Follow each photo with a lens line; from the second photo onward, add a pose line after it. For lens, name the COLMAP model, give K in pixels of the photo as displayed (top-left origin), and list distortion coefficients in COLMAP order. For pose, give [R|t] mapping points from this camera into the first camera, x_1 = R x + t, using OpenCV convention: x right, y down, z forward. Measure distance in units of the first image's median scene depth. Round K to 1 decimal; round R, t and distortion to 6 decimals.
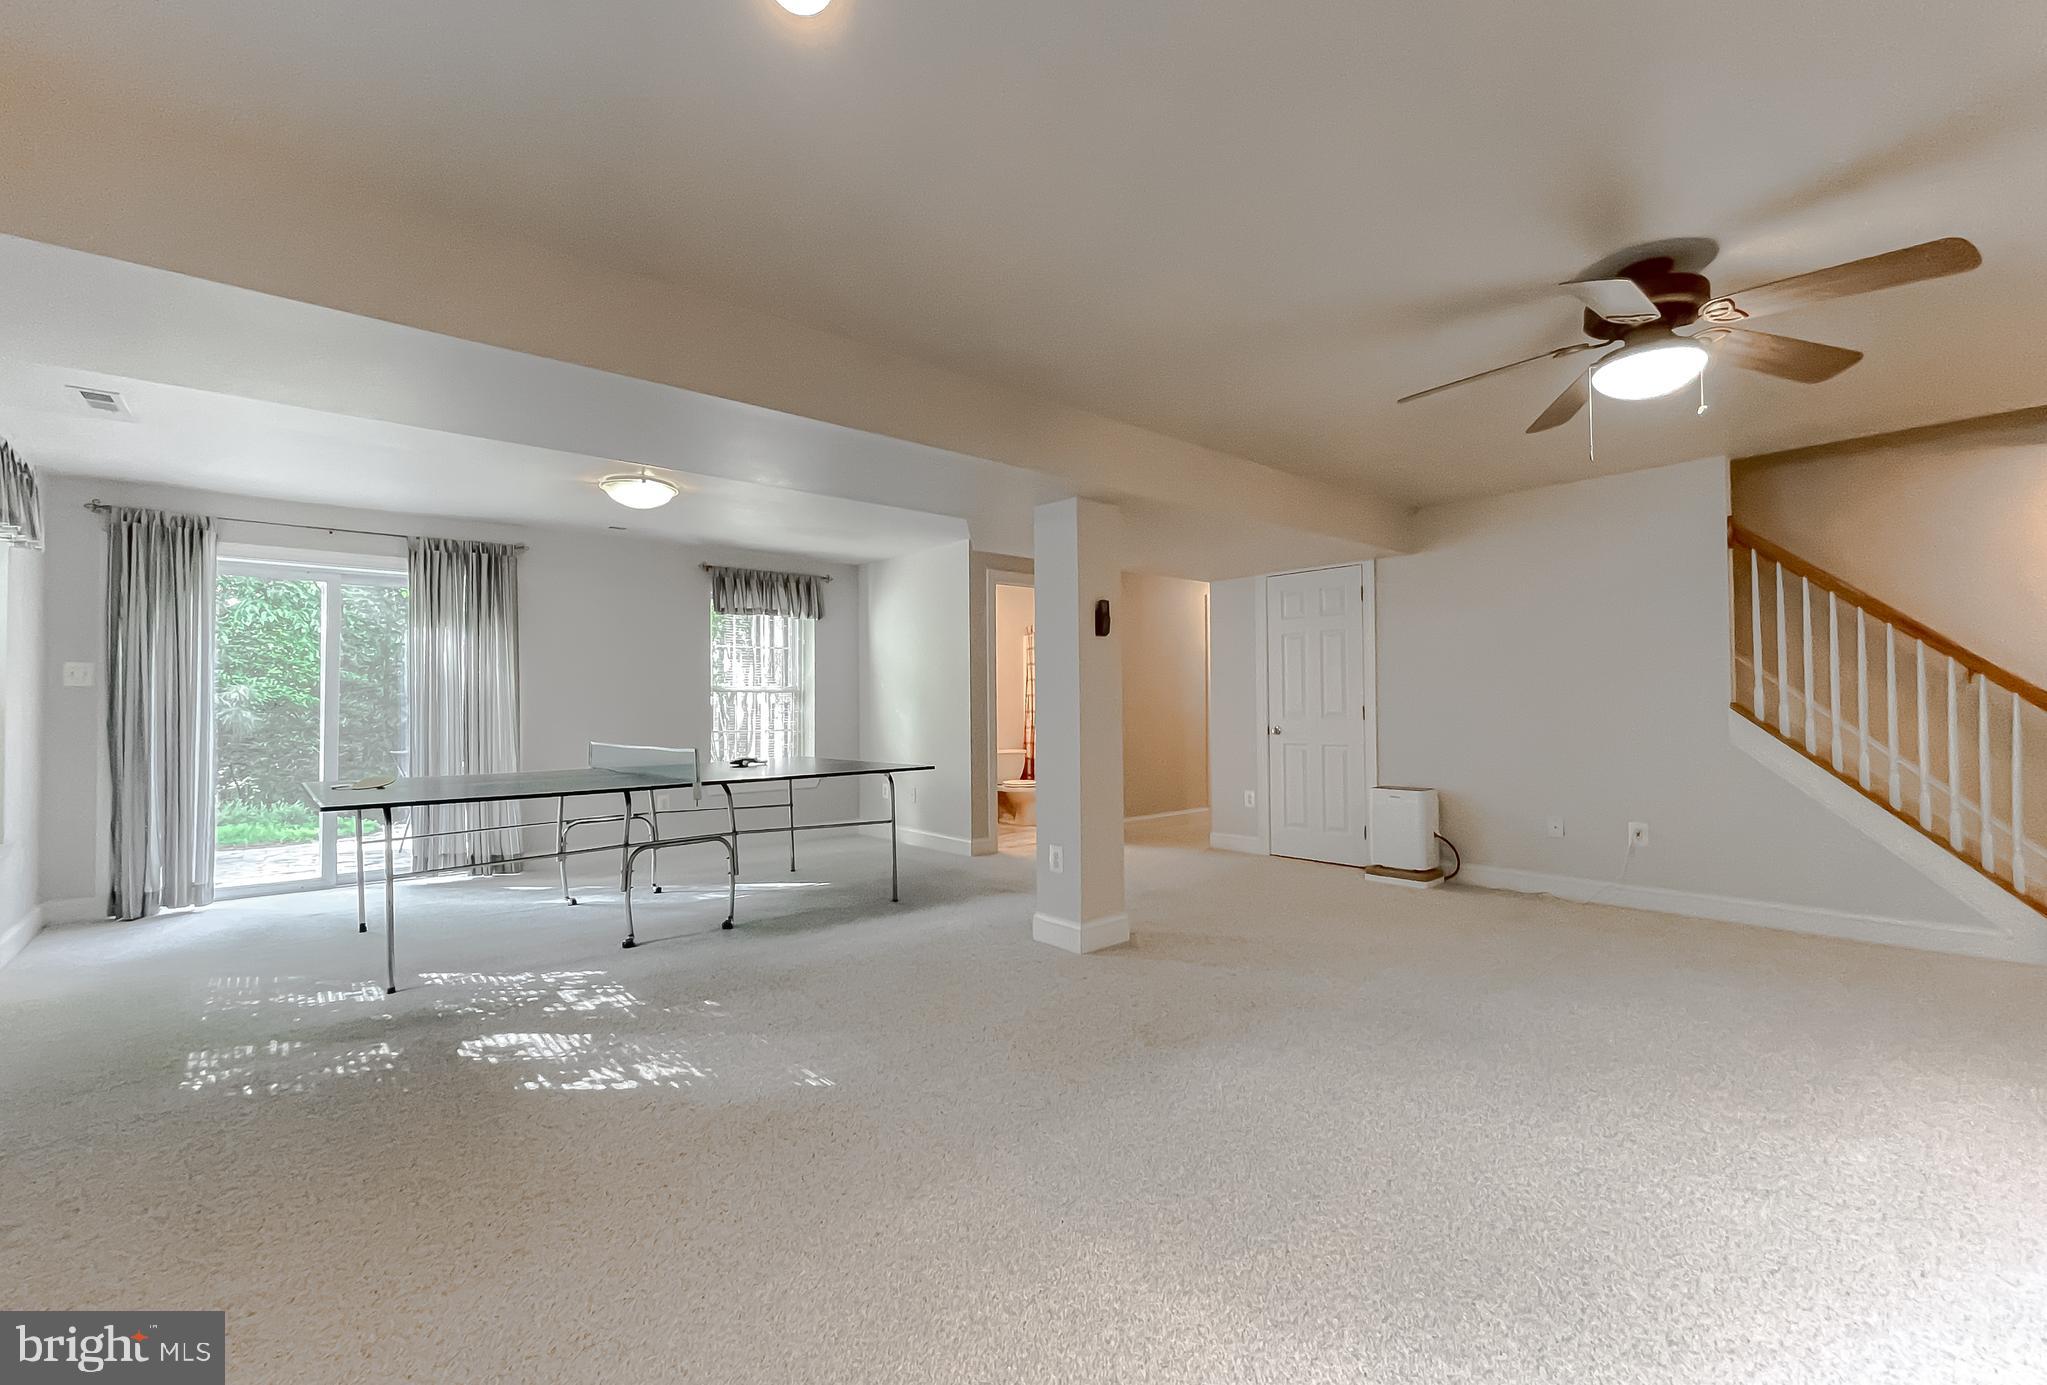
lens RADIAL K [[867.2, 0, 1023.5], [0, 867.2, 692.5], [0, 0, 1]] dist [-0.000369, 0.000182]
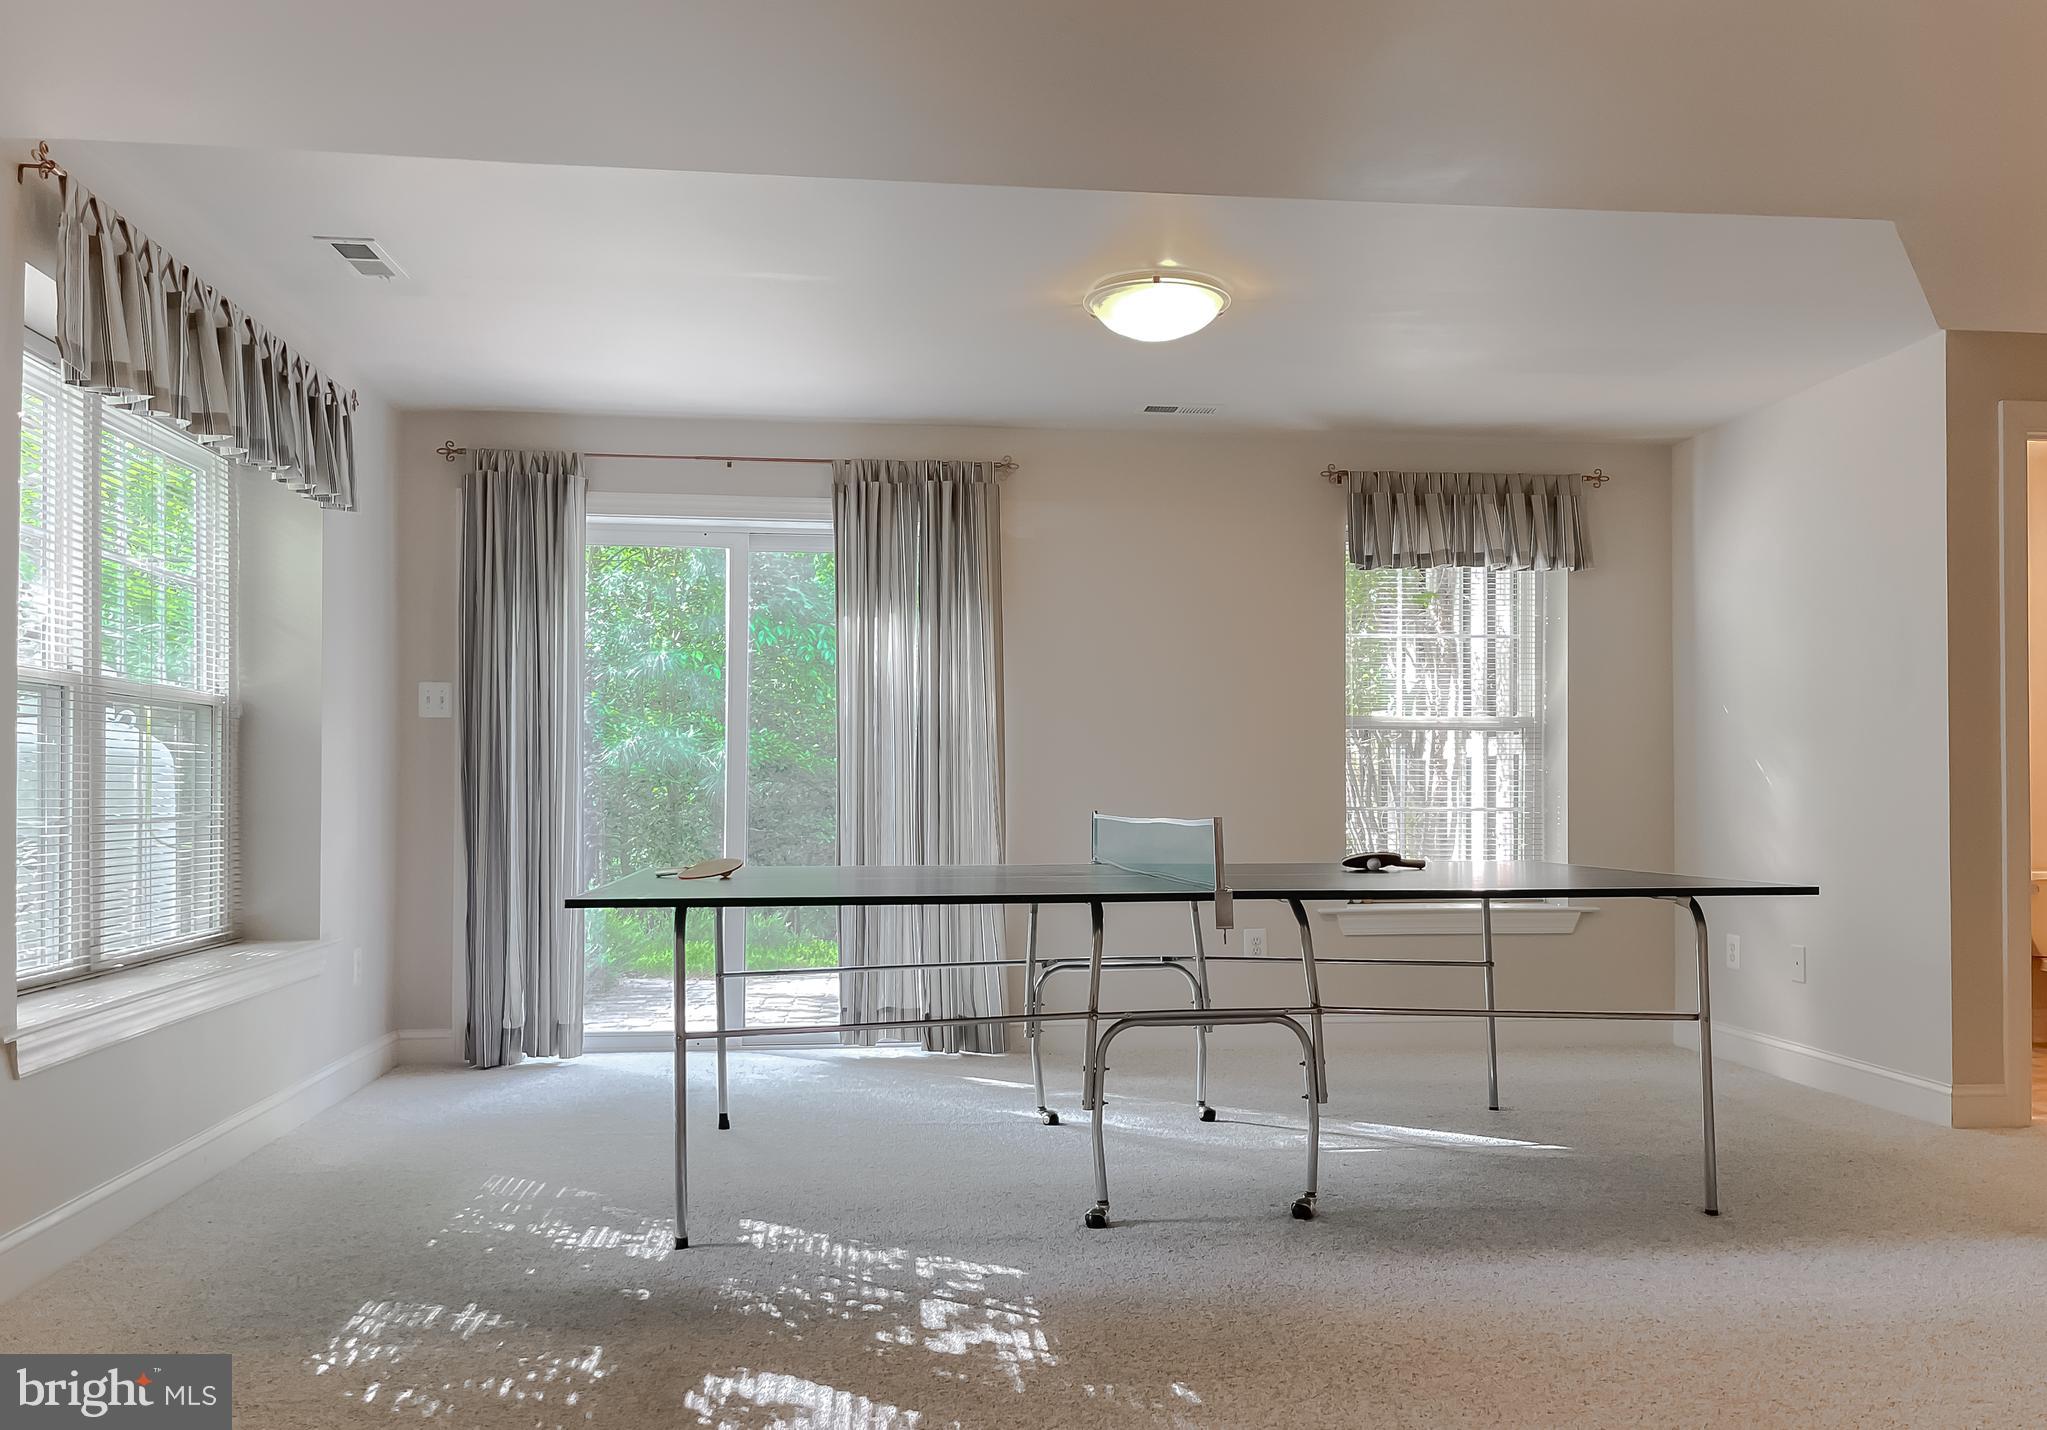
lens RADIAL K [[1631.6, 0, 1027.5], [0, 1631.6, 754.6], [0, 0, 1]] dist [0.085079, -0.124707]
pose [[0.825513, -0.006567, -0.564346, 0.026471], [0.003760, 0.999974, -0.006137, 0.030930], [0.564371, 0.002944, 0.825516, 0.190273]]
